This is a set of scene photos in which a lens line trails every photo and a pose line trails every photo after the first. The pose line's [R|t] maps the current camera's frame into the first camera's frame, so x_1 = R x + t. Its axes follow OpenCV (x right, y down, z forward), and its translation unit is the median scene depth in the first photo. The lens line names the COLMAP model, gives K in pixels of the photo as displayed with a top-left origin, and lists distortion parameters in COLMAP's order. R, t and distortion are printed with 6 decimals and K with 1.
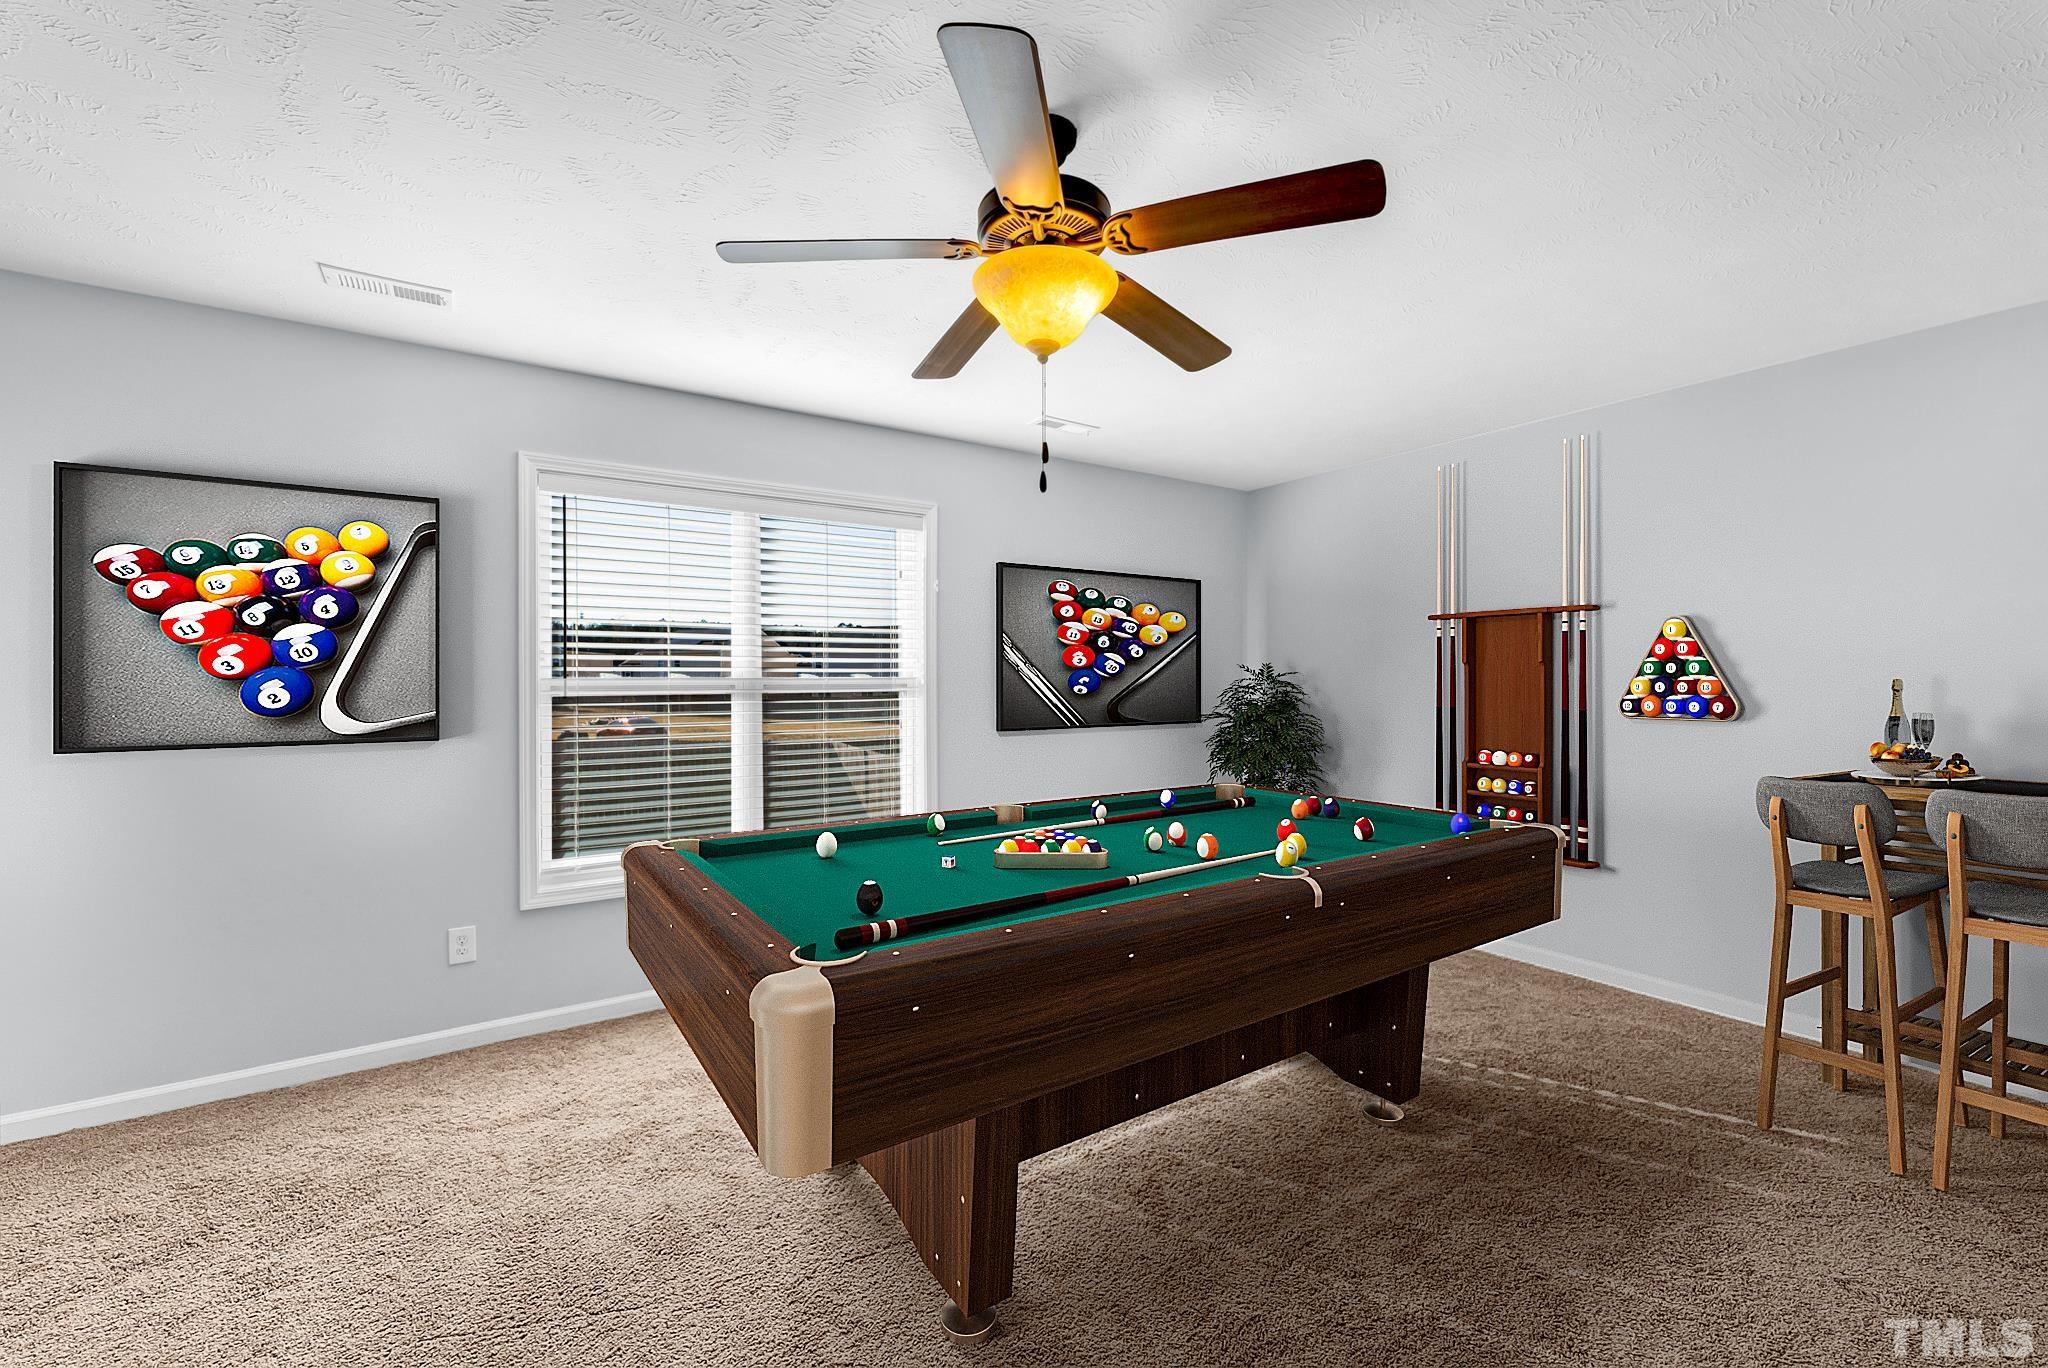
lens RADIAL K [[833.7, 0, 1021.4], [0, 833.7, 690.2], [0, 0, 1]] dist [-0.000199, 0.000178]
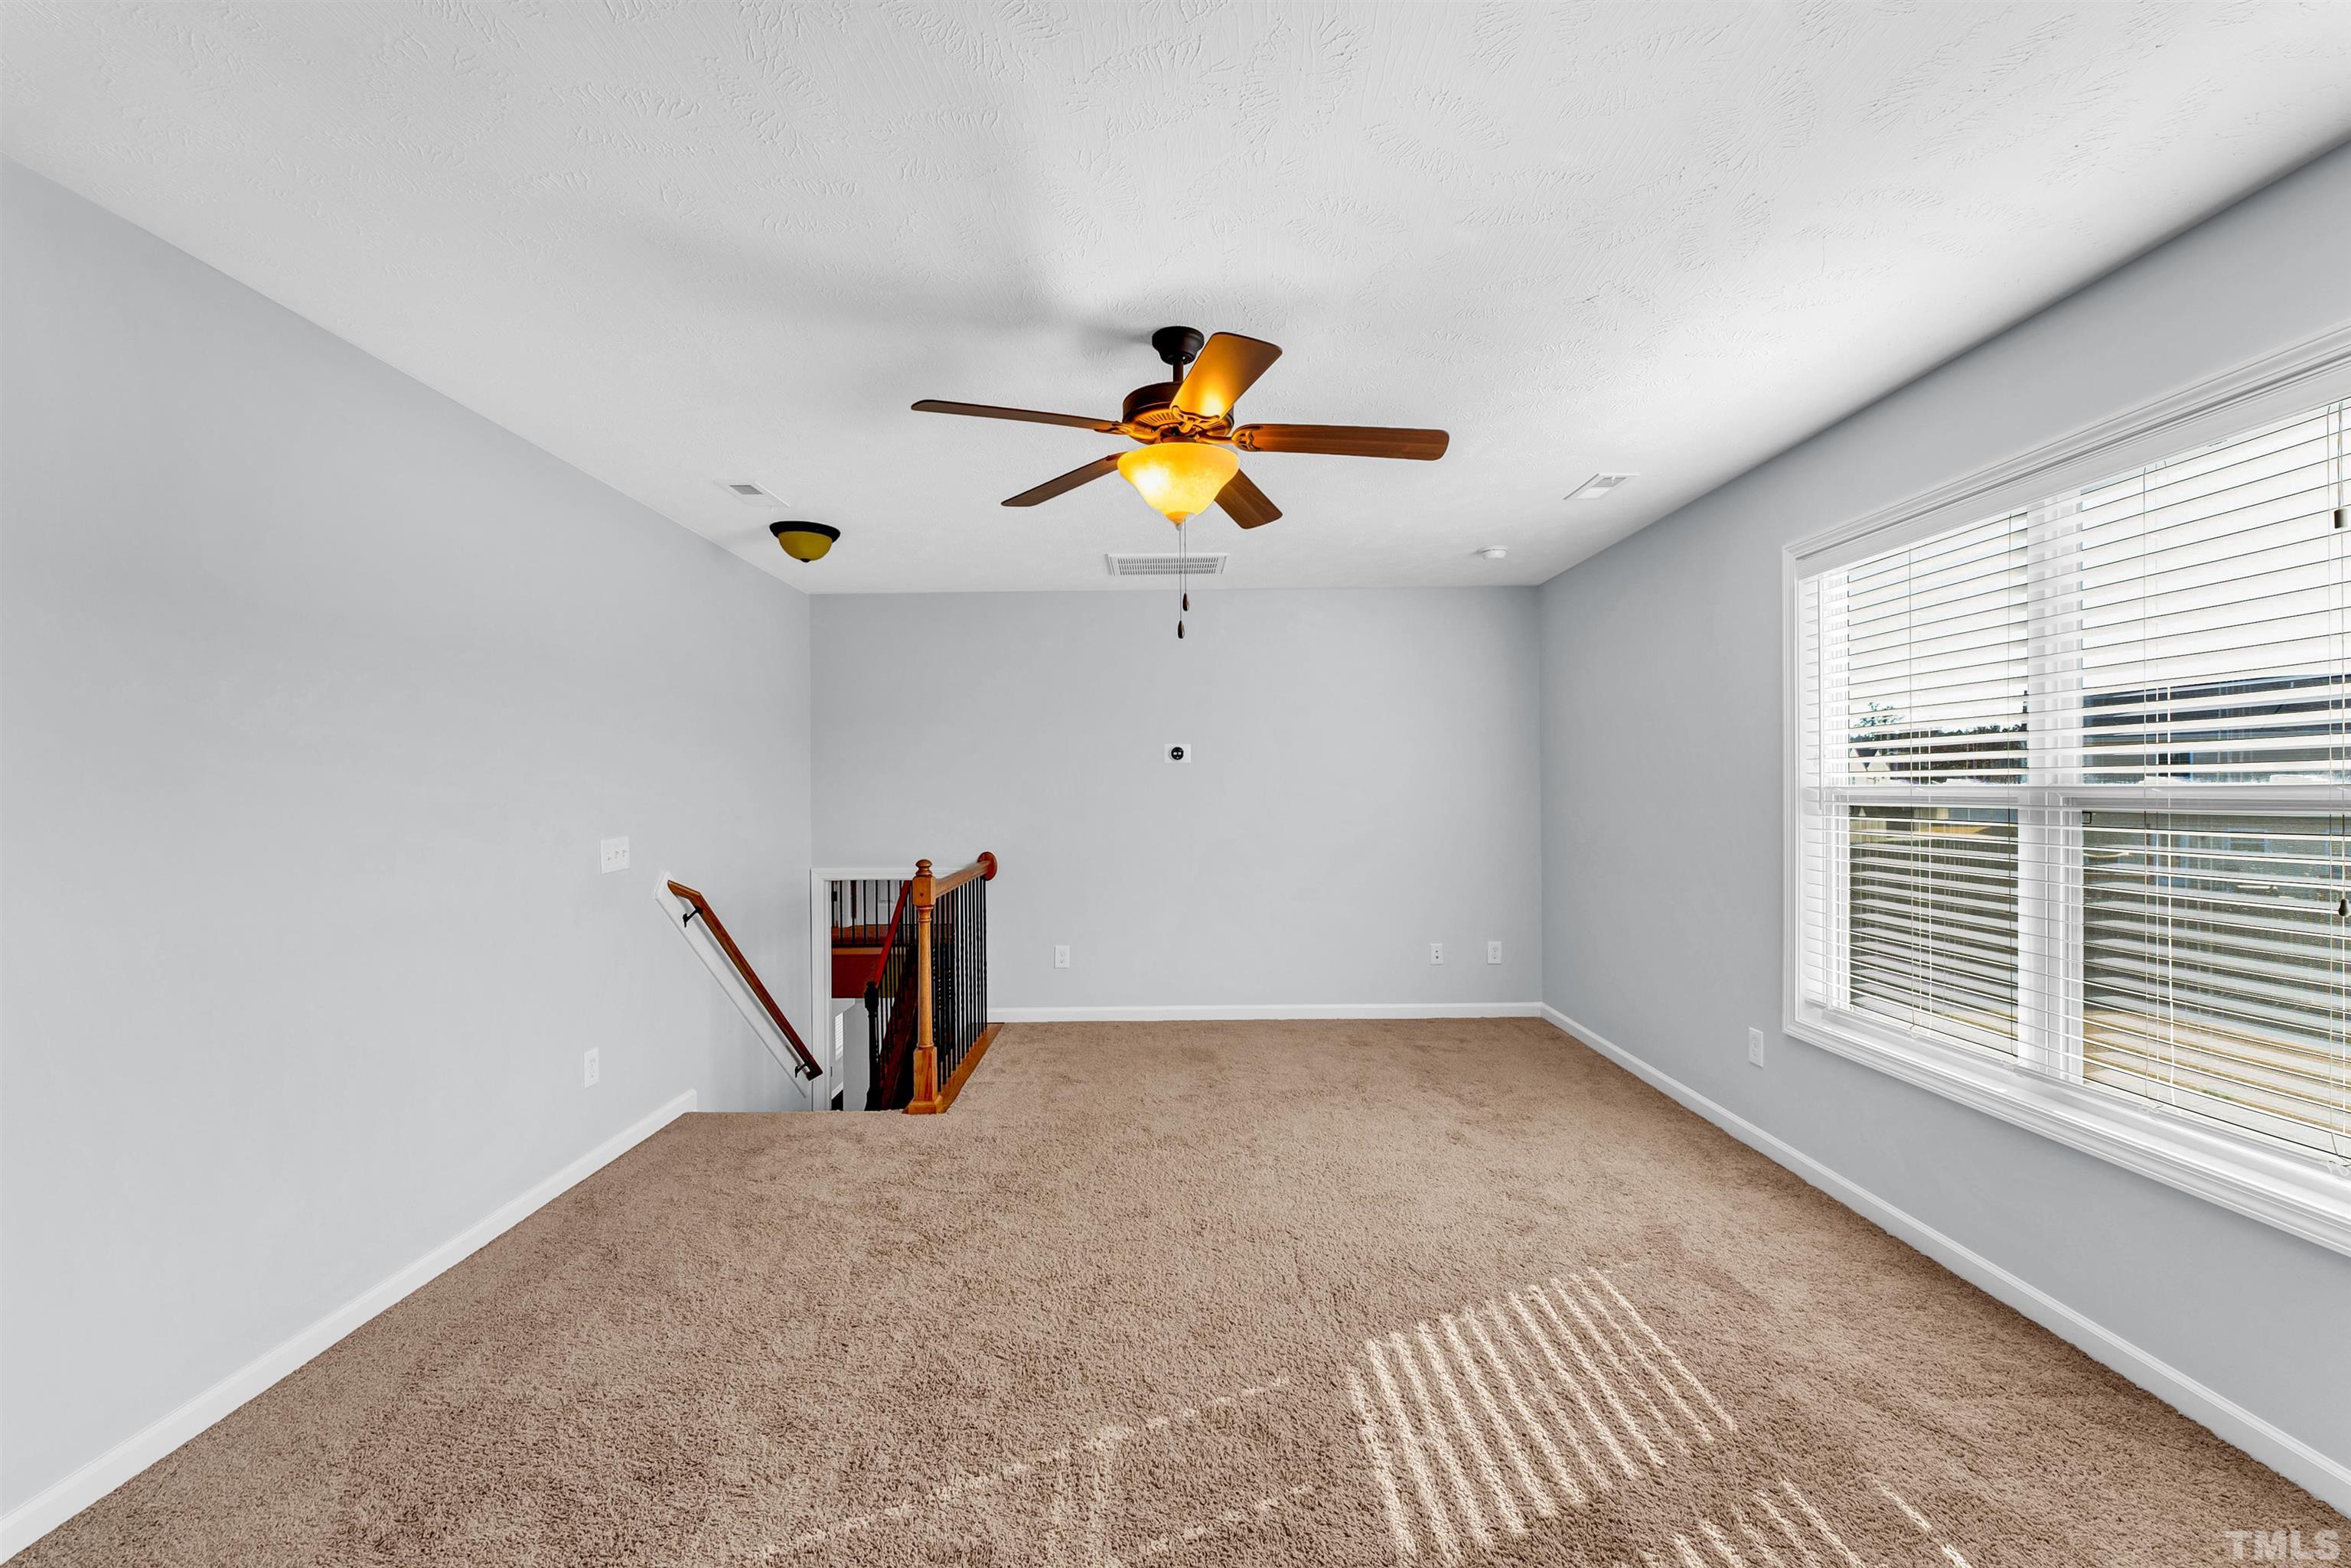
lens RADIAL K [[957.1, 0, 1172.5], [0, 957.1, 791.1], [0, 0, 1]] dist [-0.000199, 0.000178]
pose [[-0.563022, 0.007951, -0.826404, 0.616215], [0.000402, 0.999956, 0.009347, -0.017618], [0.826442, 0.004931, -0.563000, 0.937206]]
